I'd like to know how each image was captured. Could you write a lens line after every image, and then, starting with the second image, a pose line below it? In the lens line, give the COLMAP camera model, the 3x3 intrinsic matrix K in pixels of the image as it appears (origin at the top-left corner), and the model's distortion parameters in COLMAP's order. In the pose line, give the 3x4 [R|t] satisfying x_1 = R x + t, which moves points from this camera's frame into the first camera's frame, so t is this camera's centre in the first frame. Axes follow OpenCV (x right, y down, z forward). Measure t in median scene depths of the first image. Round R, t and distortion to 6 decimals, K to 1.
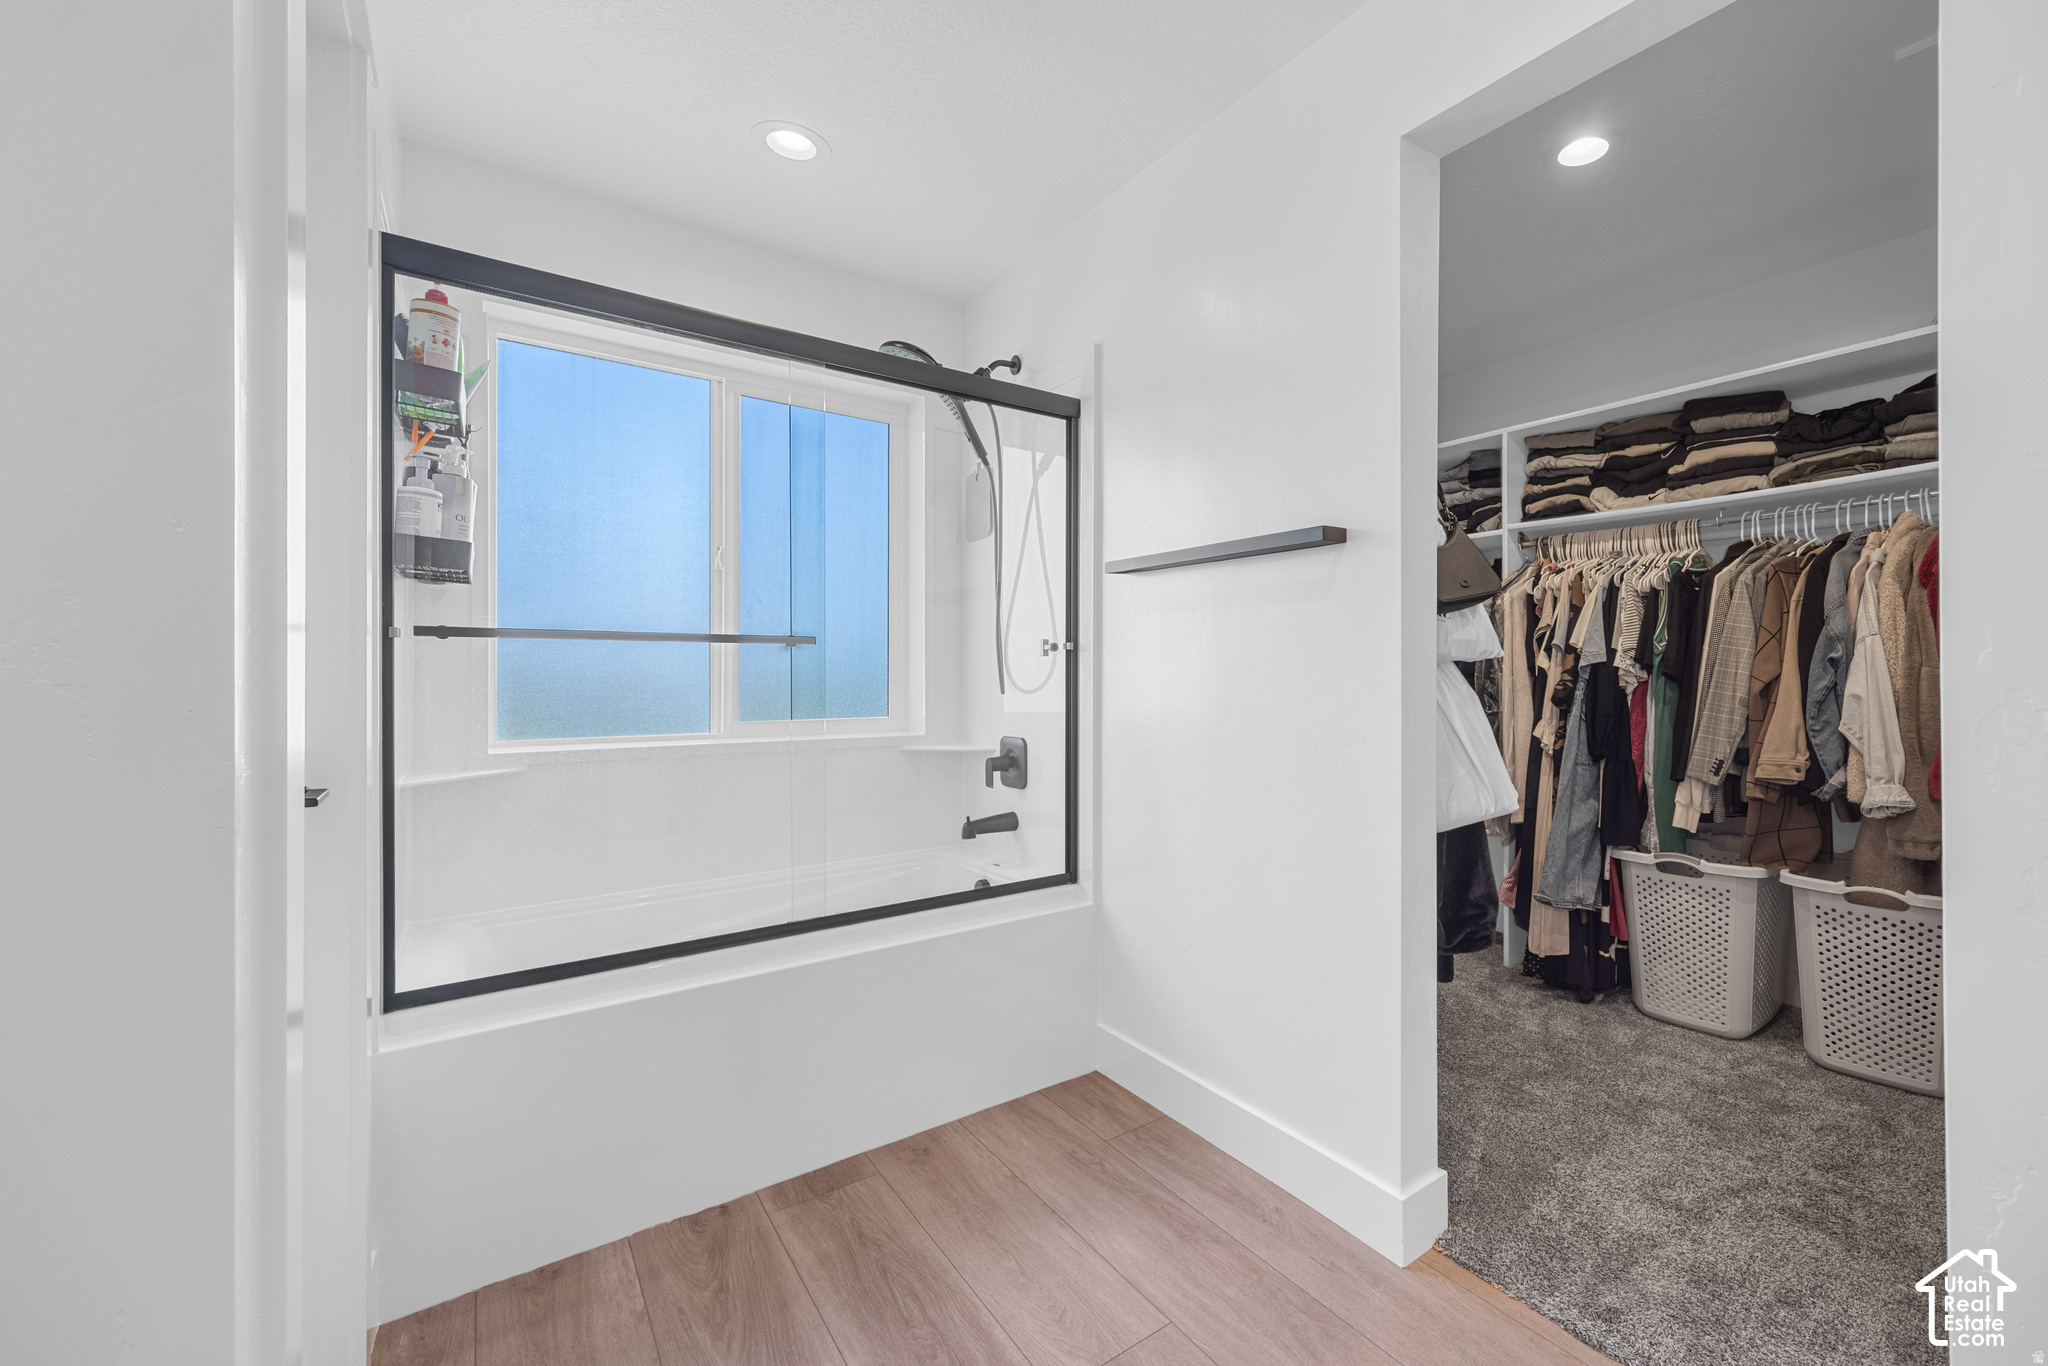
lens RADIAL K [[797.1, 0, 1071.2], [0, 797.1, 672.3], [0, 0, 1]] dist [0.001622, 0.000134]
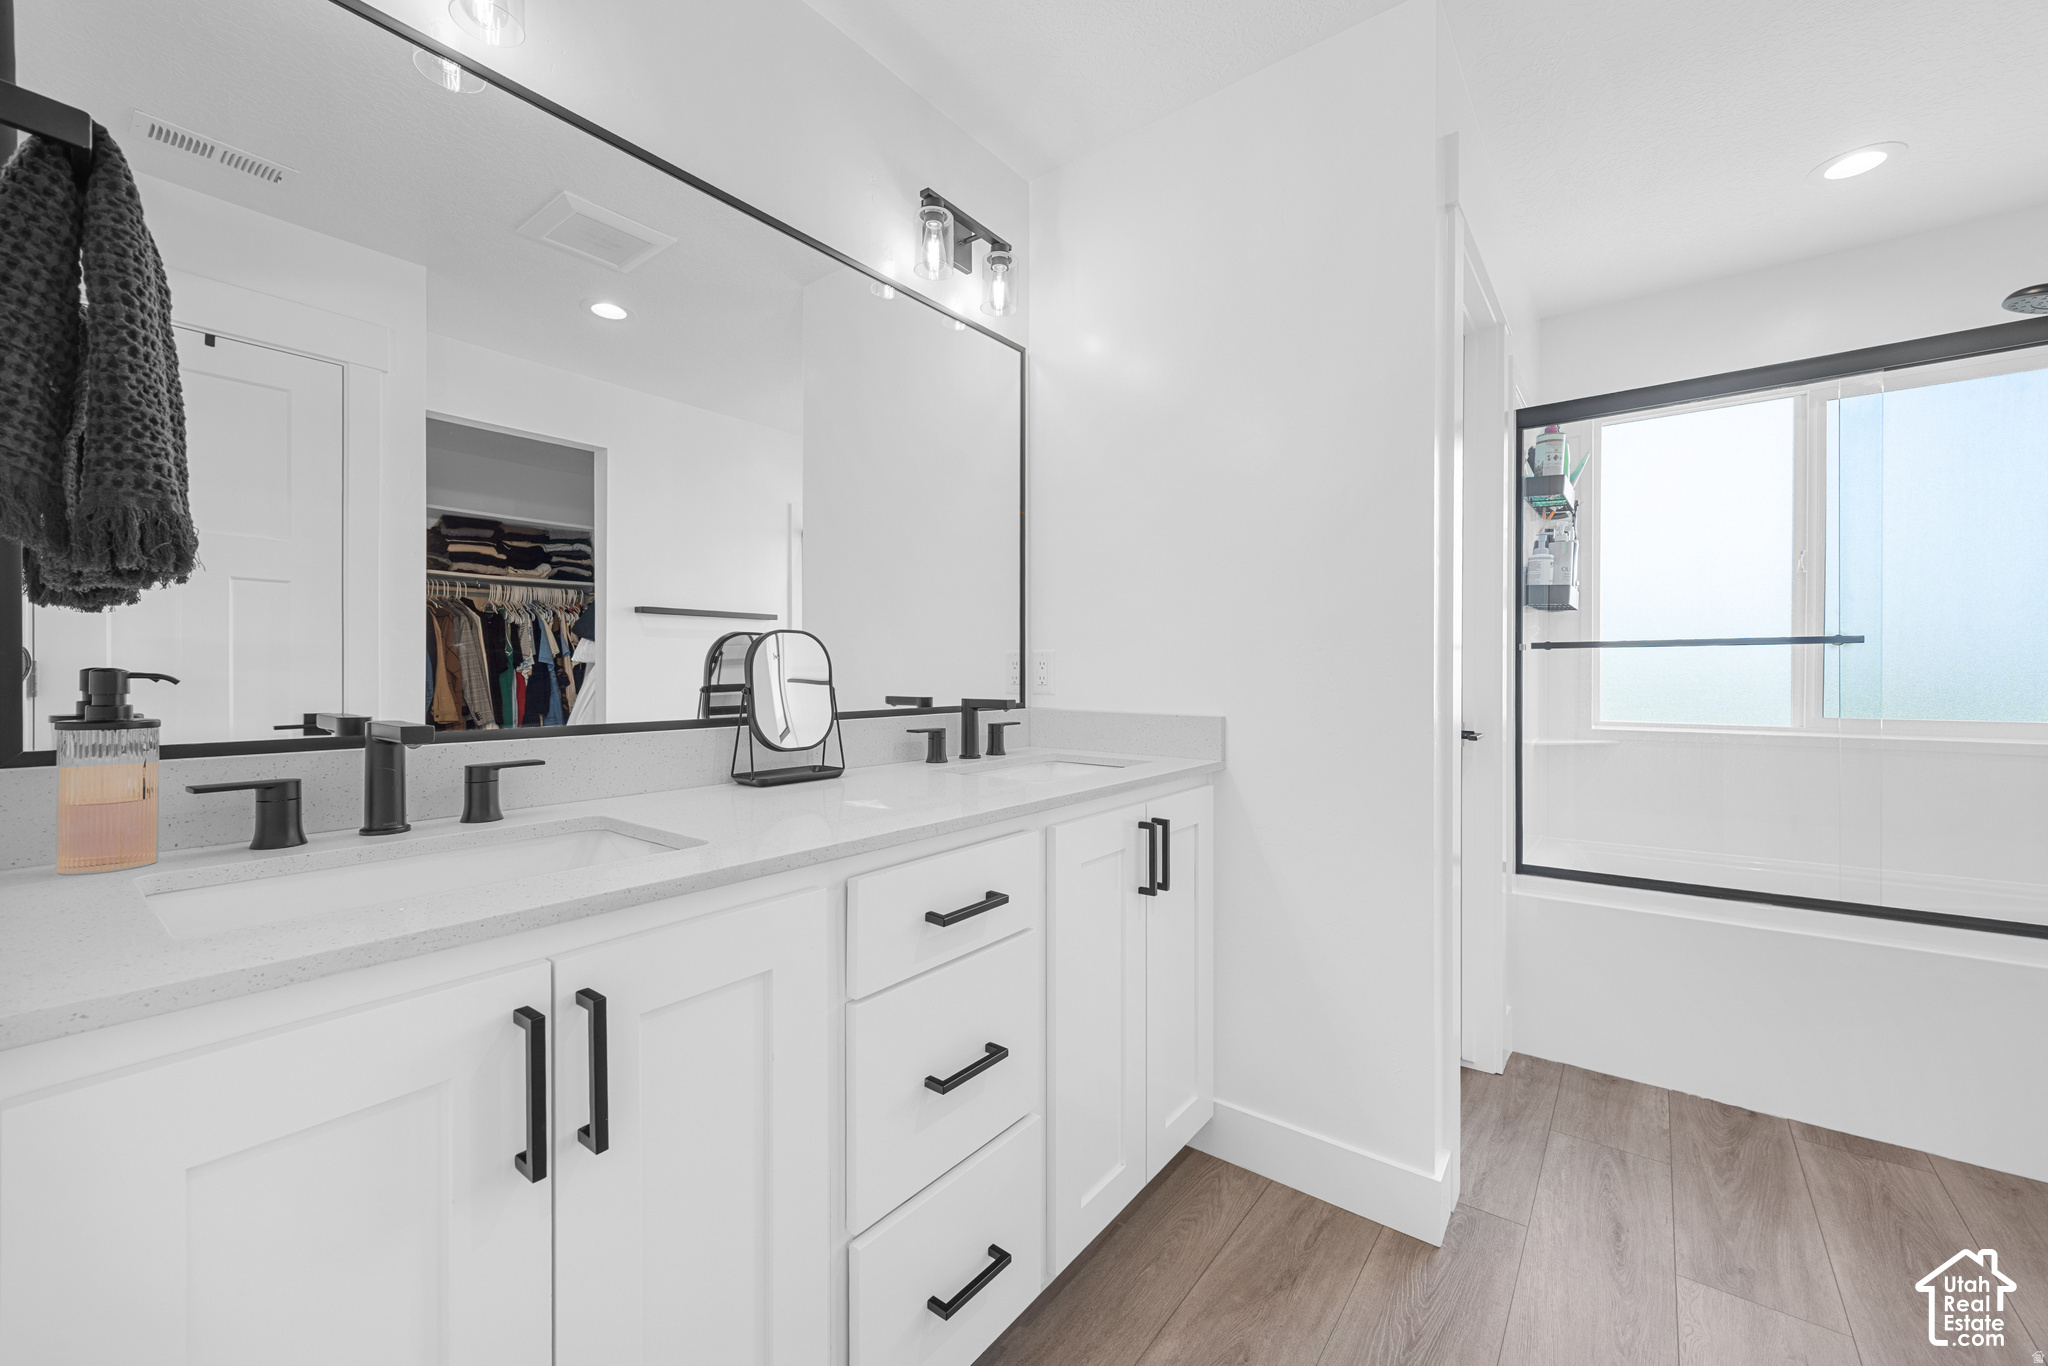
lens RADIAL K [[797.1, 0, 1071.2], [0, 797.1, 672.3], [0, 0, 1]] dist [0.001622, 0.000134]
pose [[0.281977, -0.000043, -0.959421, 0.463228], [-0.000701, 1.000000, -0.000251, 0.003037], [0.959421, 0.000743, 0.281977, -0.356177]]
